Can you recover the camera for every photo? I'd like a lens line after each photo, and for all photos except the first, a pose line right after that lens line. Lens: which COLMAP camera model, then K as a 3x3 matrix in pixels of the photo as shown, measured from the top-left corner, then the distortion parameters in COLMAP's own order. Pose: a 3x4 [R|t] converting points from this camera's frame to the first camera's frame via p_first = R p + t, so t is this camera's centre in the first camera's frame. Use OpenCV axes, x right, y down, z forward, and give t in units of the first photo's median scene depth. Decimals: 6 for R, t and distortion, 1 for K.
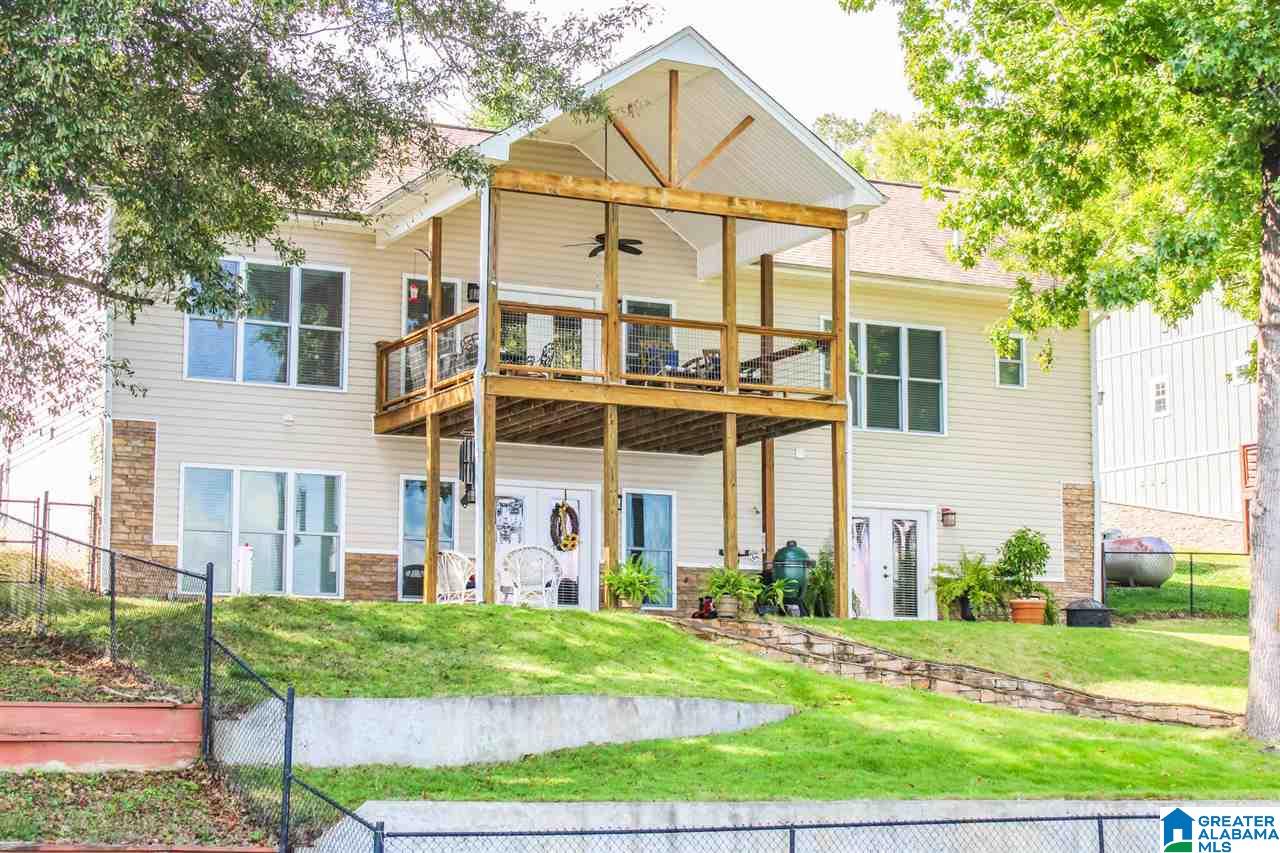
lens RADIAL K [[2295.8, 0, 640.0], [0, 2295.8, 426.5], [0, 0, 1]] dist [0.203927, -4.136025]
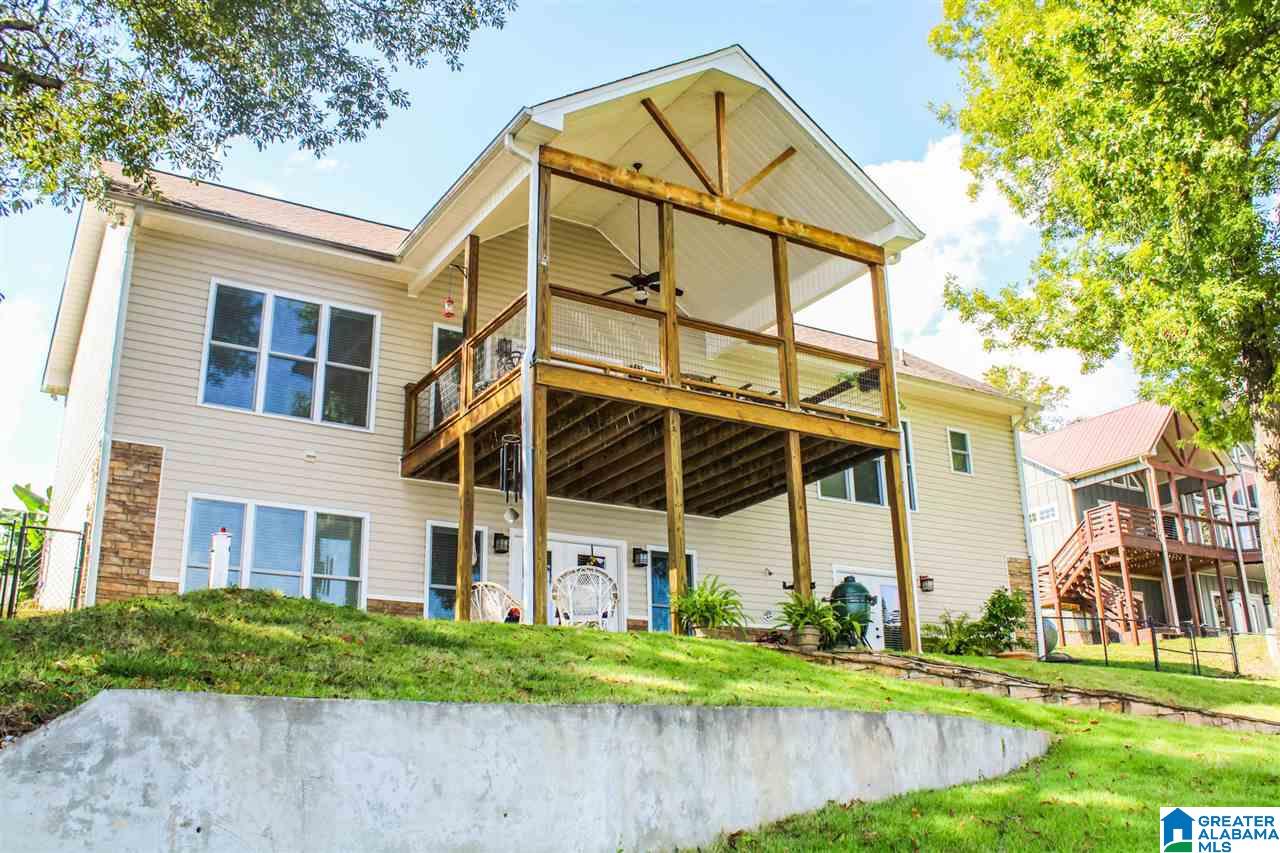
lens RADIAL K [[1131.8, 0, 640.0], [0, 1131.8, 426.5], [0, 0, 1]] dist [-0.129117, 0.016937]
pose [[0.995461, 0.005573, 0.095012, -0.063765], [0.012238, 0.982503, -0.185845, 0.074535], [-0.094386, 0.186164, 0.977975, 0.553337]]
